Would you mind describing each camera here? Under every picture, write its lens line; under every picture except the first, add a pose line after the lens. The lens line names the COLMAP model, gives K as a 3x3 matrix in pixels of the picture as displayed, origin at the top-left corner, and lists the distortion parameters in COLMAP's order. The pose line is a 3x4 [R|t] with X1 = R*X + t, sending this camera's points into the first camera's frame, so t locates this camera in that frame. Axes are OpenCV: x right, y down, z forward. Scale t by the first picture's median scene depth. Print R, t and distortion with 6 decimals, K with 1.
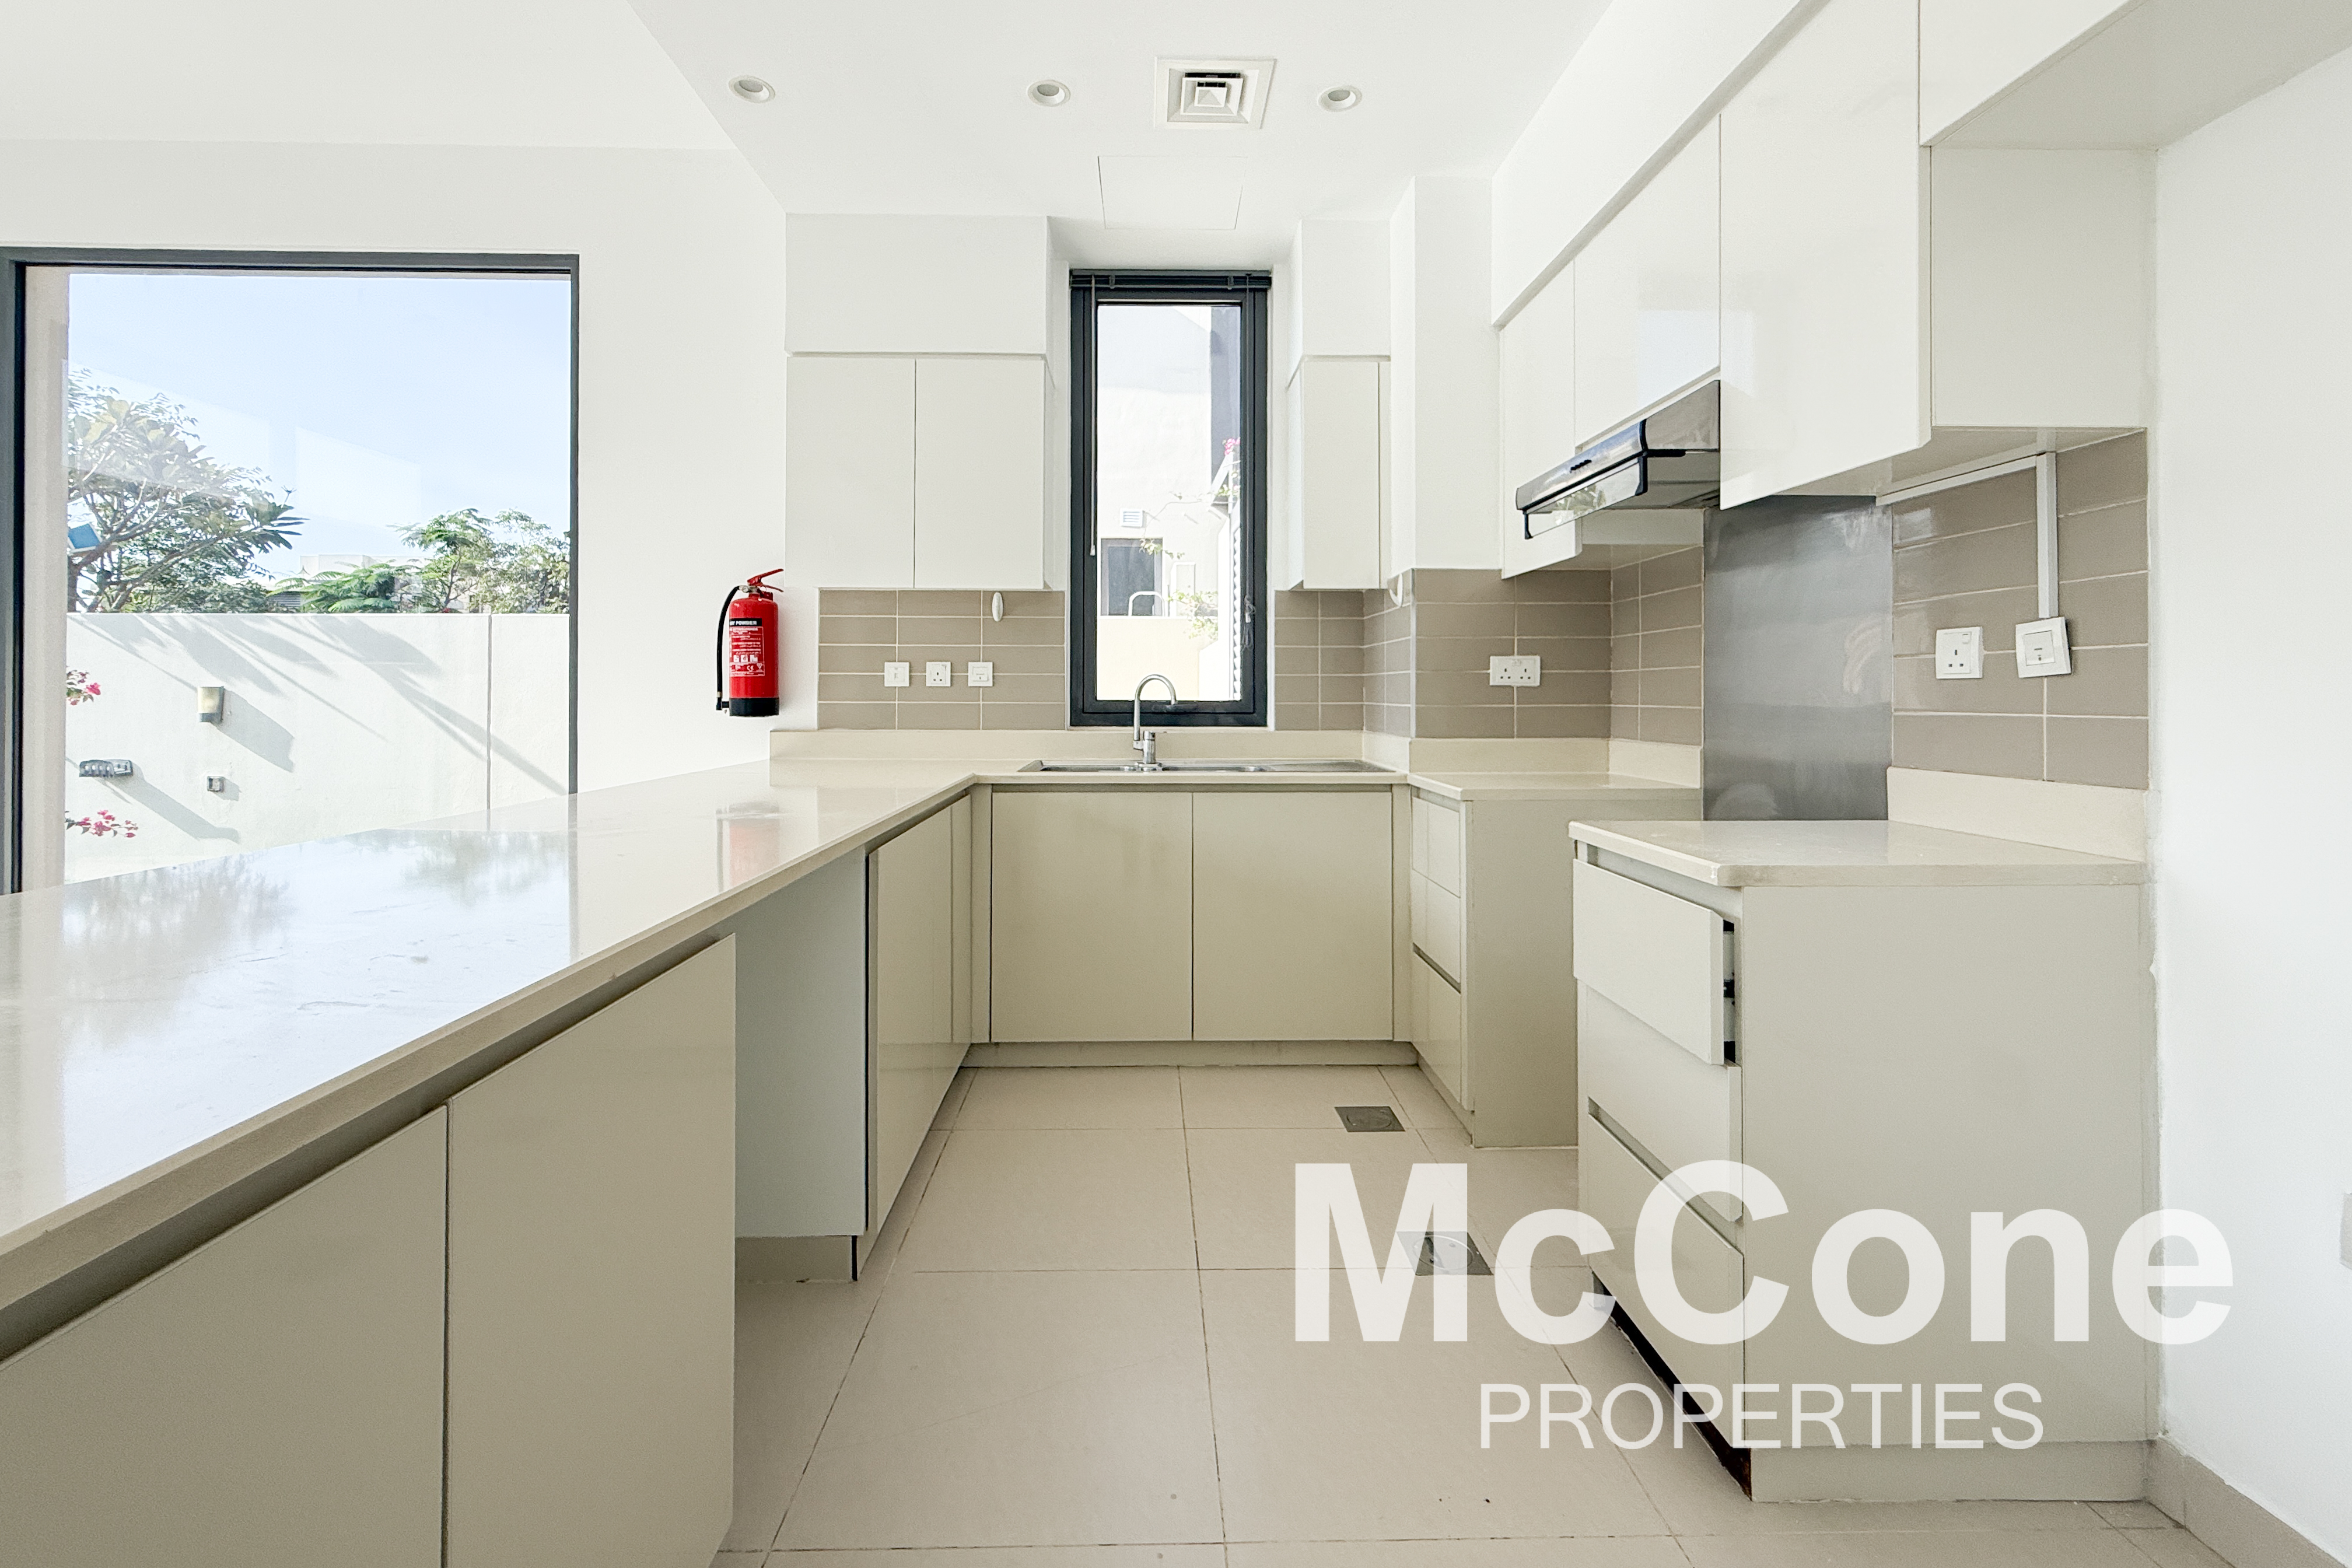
lens RADIAL K [[971.3, 0, 1170.6], [0, 971.3, 683.6], [0, 0, 1]] dist [-0.000393, 0.000064]
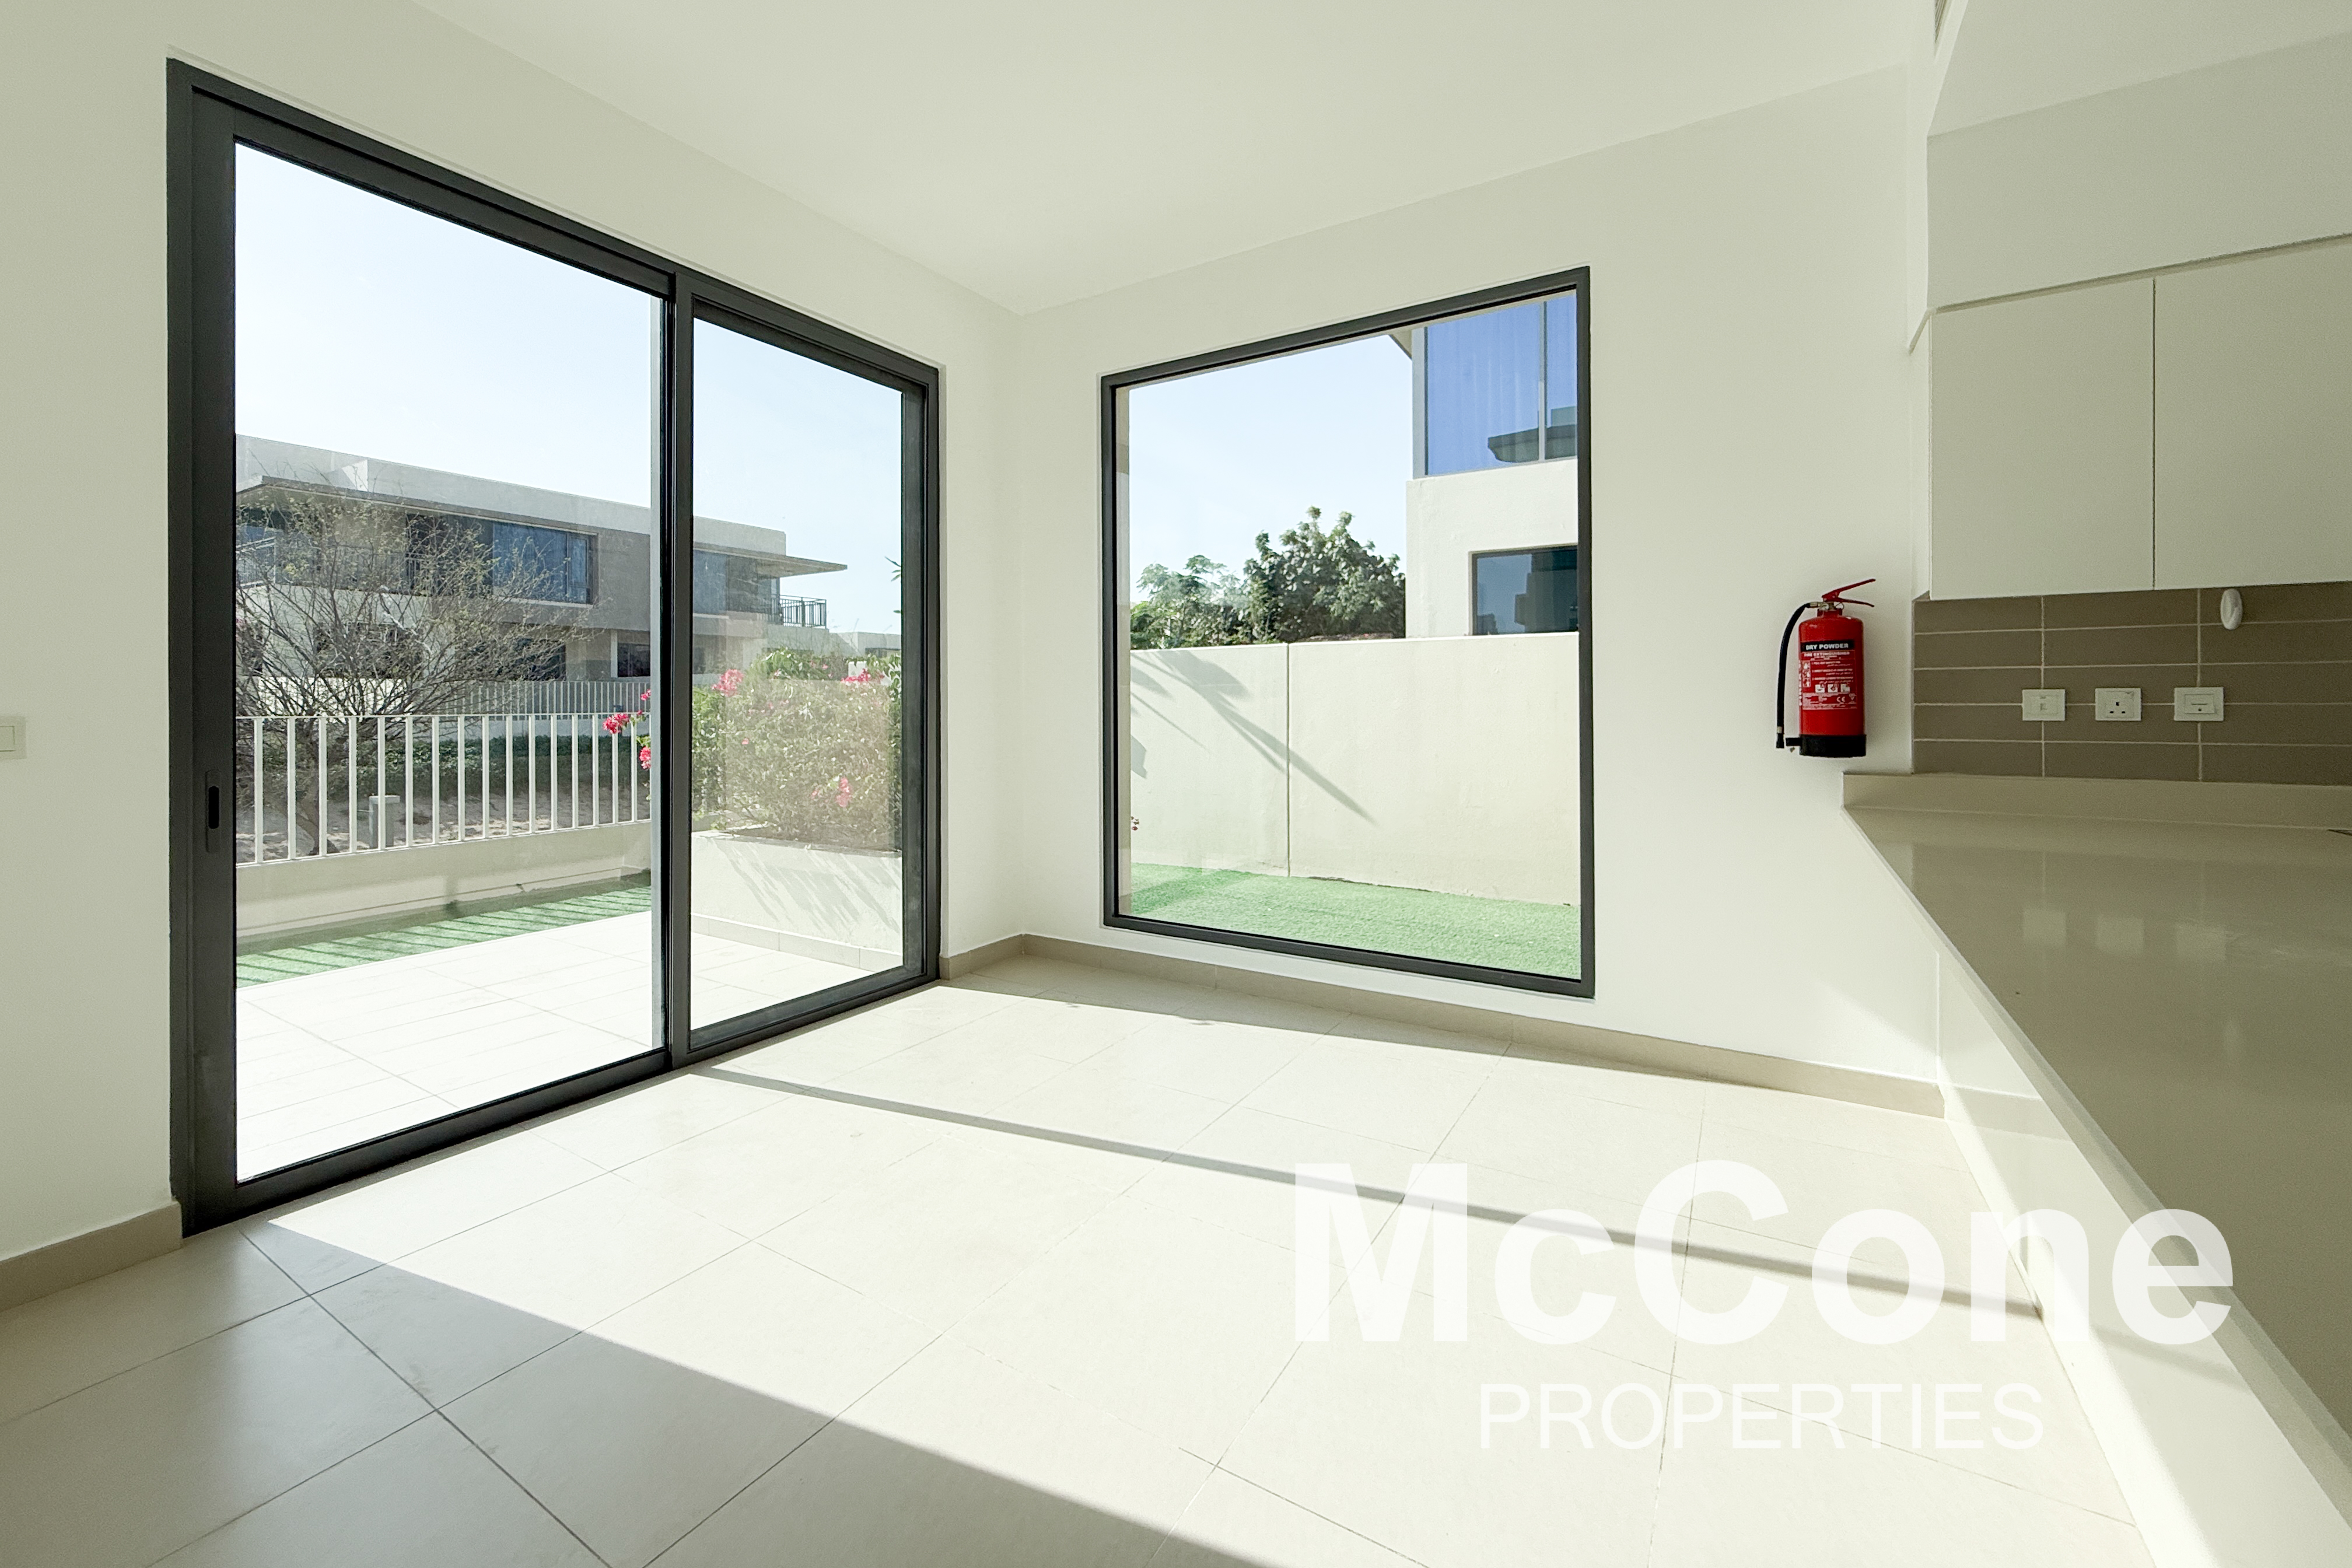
lens RADIAL K [[952.5, 0, 1168.5], [0, 952.5, 702.6], [0, 0, 1]] dist [-0.001241, -0.000102]
pose [[0.835964, -0.006945, -0.548741, -0.451962], [0.012507, 0.999901, 0.006398, -0.025015], [0.548642, -0.012212, 0.835968, -0.011982]]
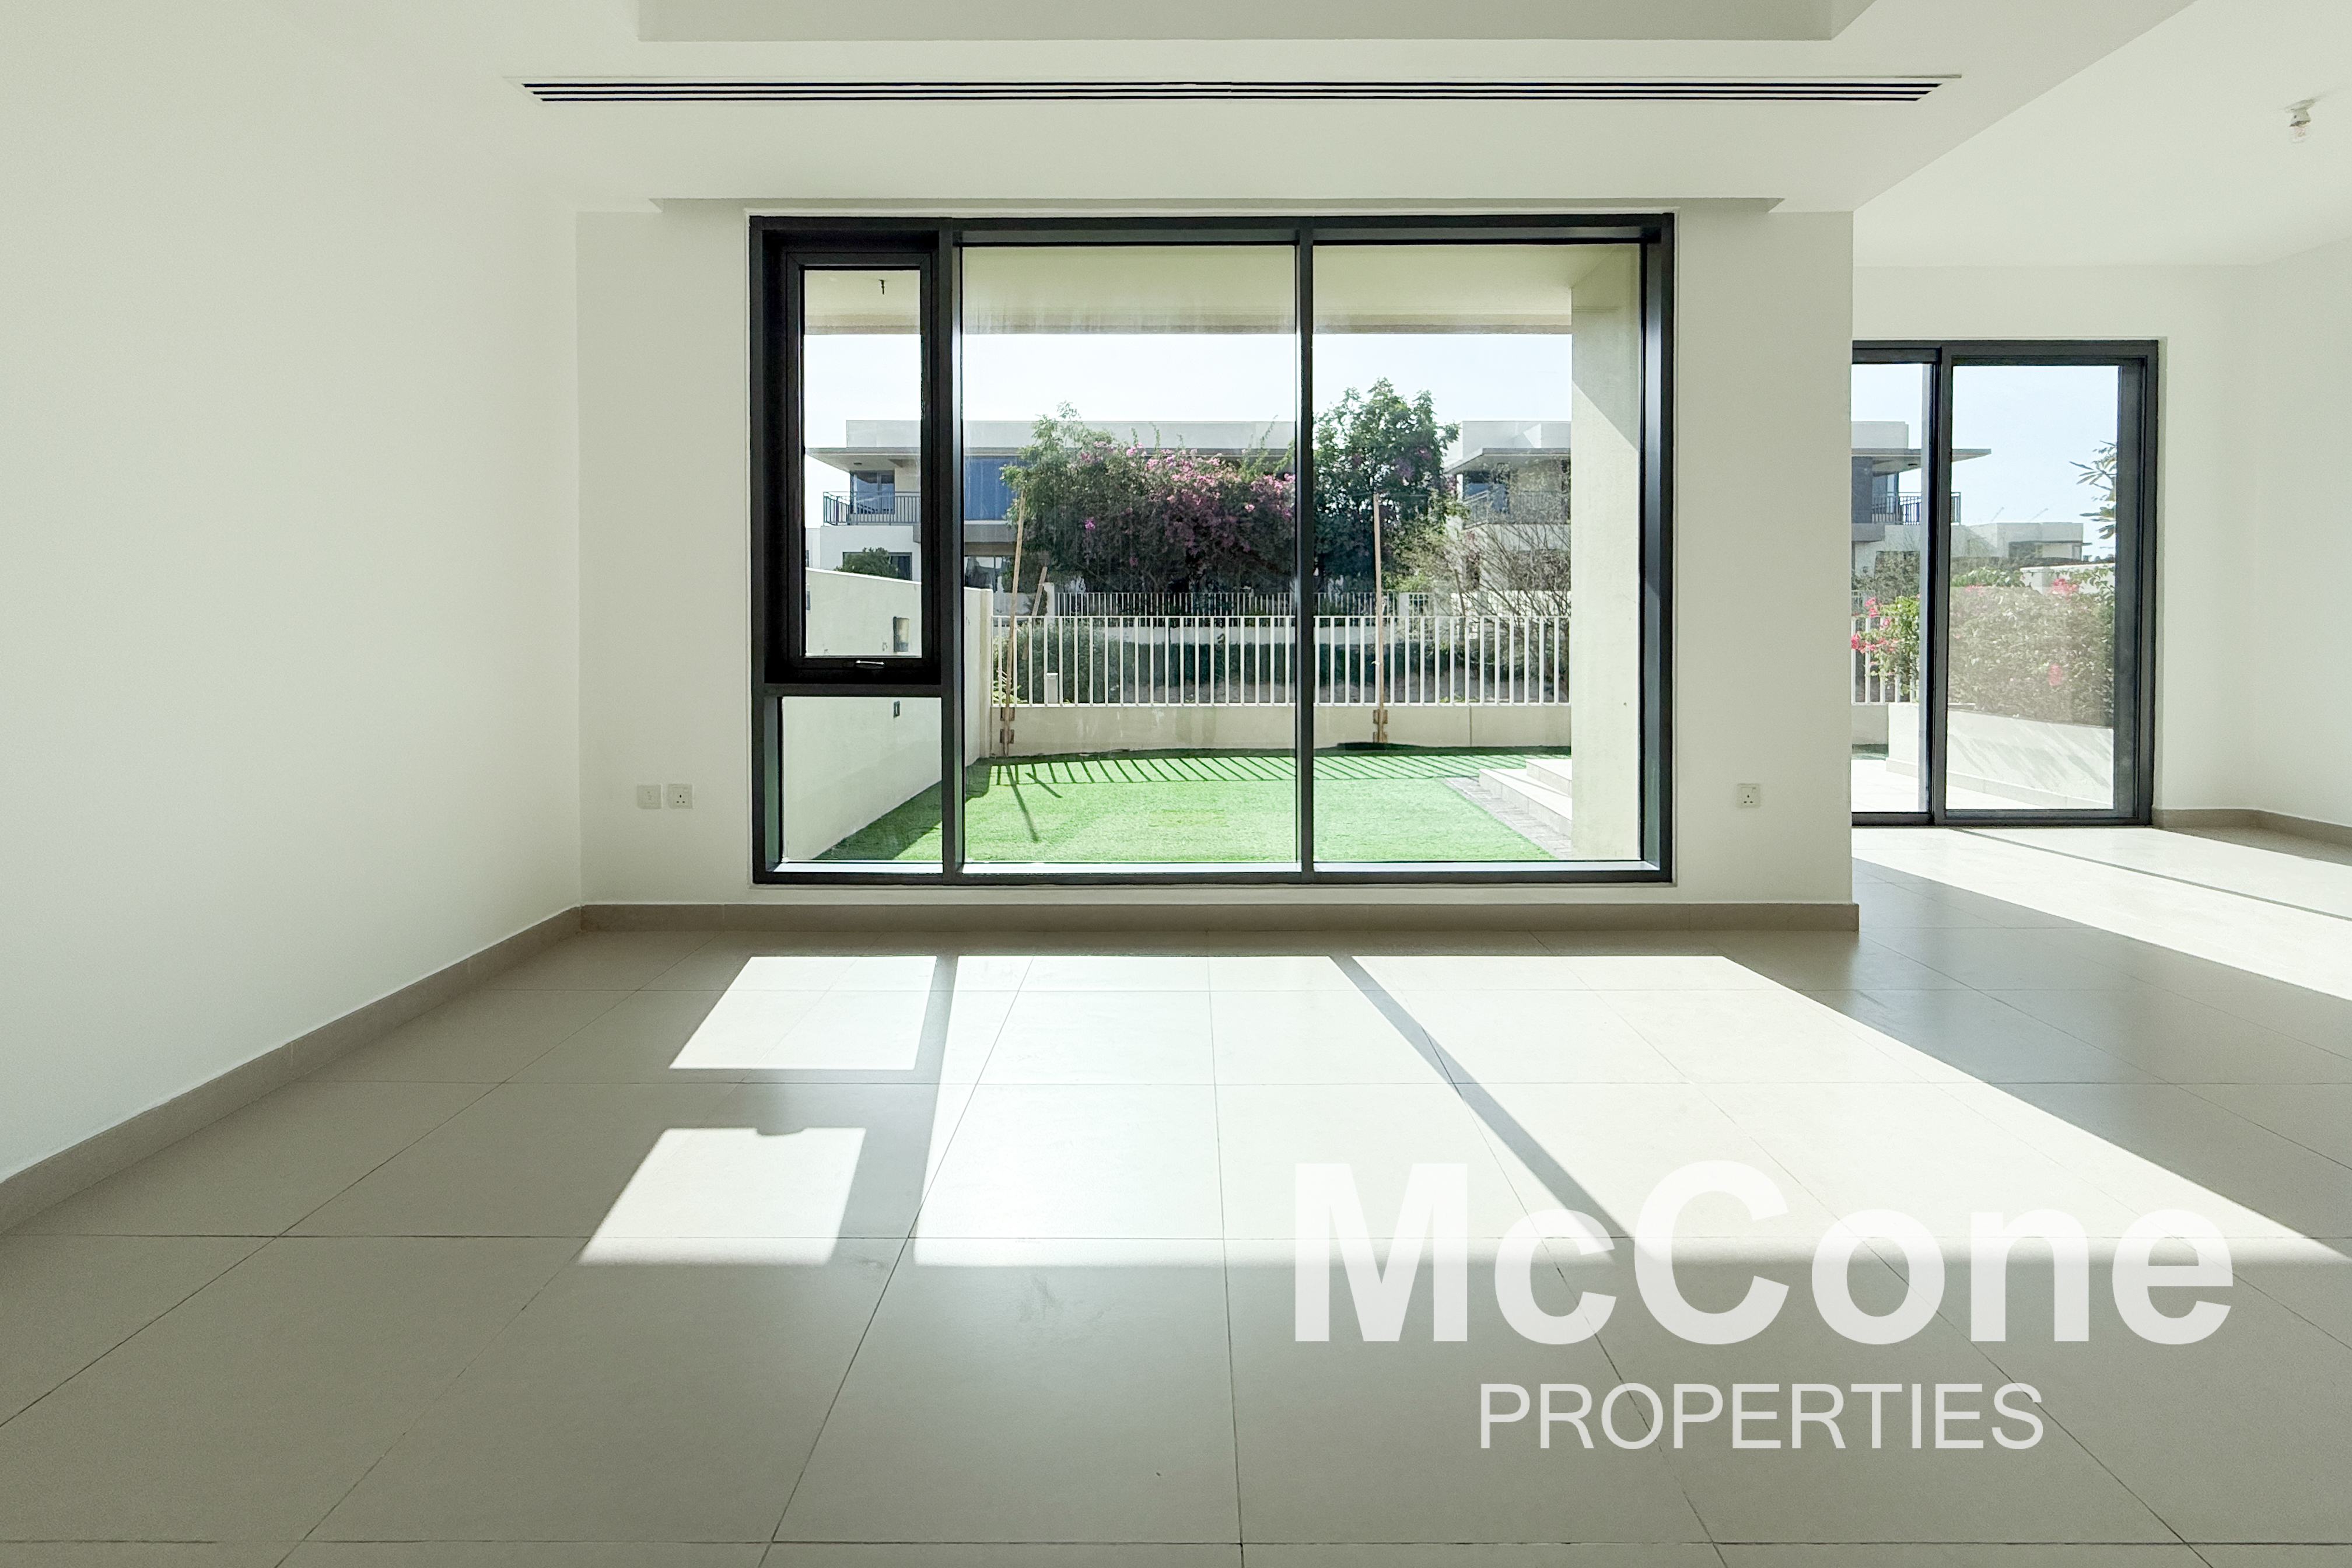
lens RADIAL K [[958.4, 0, 1184.5], [0, 958.4, 620.8], [0, 0, 1]] dist [-0.000013, -0.000111]
pose [[-0.026922, 0.005517, -0.999622, 0.226846], [0.009821, 0.999938, 0.005254, -0.021749], [0.999589, -0.009676, -0.026974, -0.683255]]
